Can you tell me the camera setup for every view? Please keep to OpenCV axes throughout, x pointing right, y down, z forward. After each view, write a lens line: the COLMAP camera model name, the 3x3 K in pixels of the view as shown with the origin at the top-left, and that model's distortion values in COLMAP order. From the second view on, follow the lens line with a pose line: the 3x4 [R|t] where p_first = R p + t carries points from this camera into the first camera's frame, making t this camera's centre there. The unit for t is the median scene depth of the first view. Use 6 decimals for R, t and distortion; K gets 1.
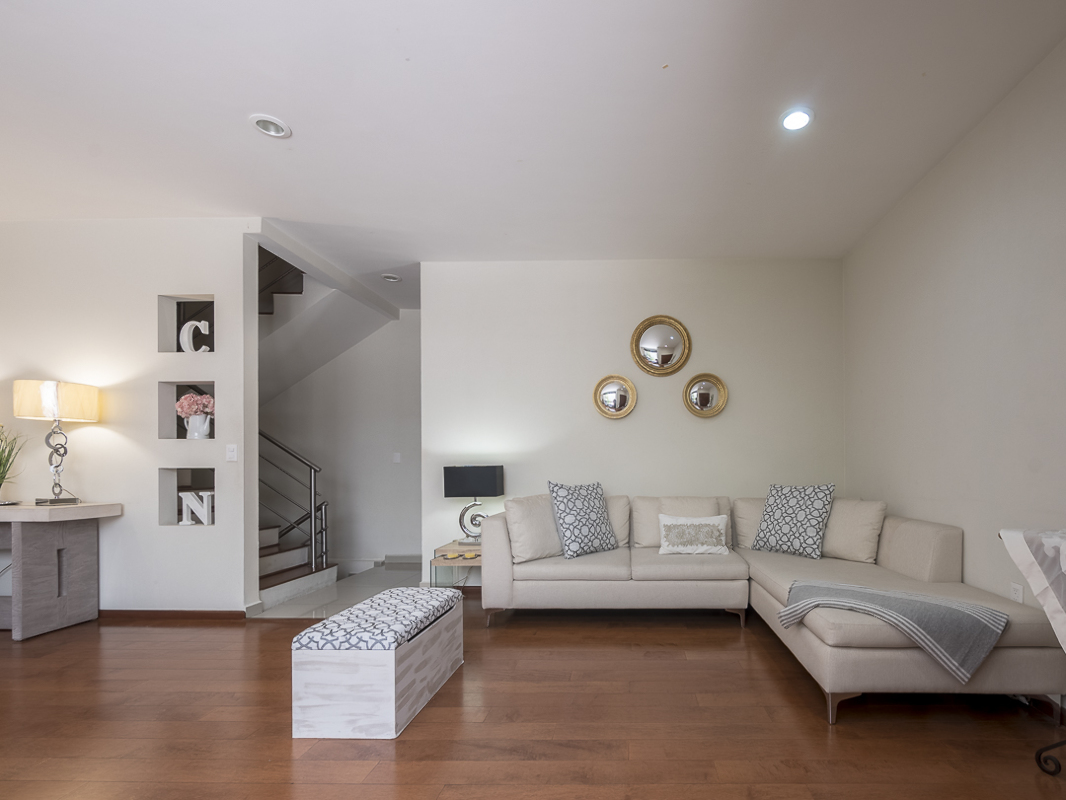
lens RADIAL K [[532.4, 0, 627.4], [0, 532.4, 468.4], [0, 0, 1]] dist [-0.003536, -0.000476]
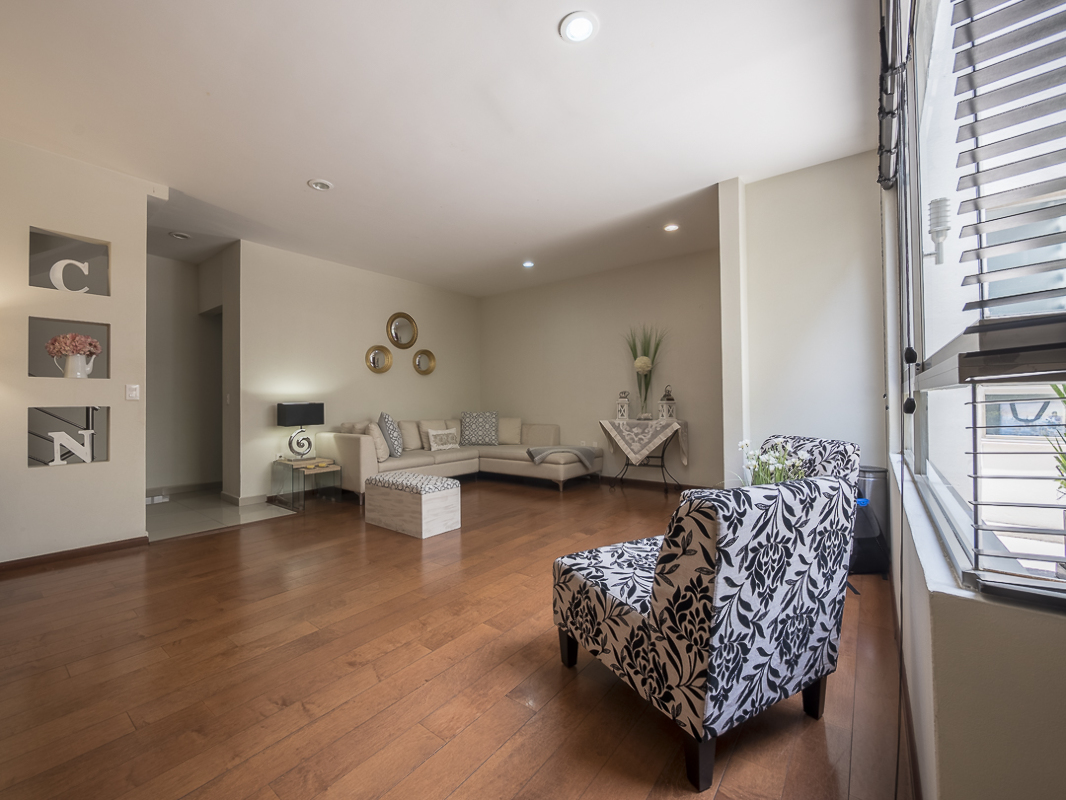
lens RADIAL K [[447.2, 0, 523.8], [0, 447.2, 399.7], [0, 0, 1]] dist [-0.002185, 0.000029]
pose [[0.609844, 0.000274, 0.792522, -0.976120], [0.008912, 0.999934, -0.007203, -0.001199], [-0.792472, 0.011455, 0.609801, -0.187927]]
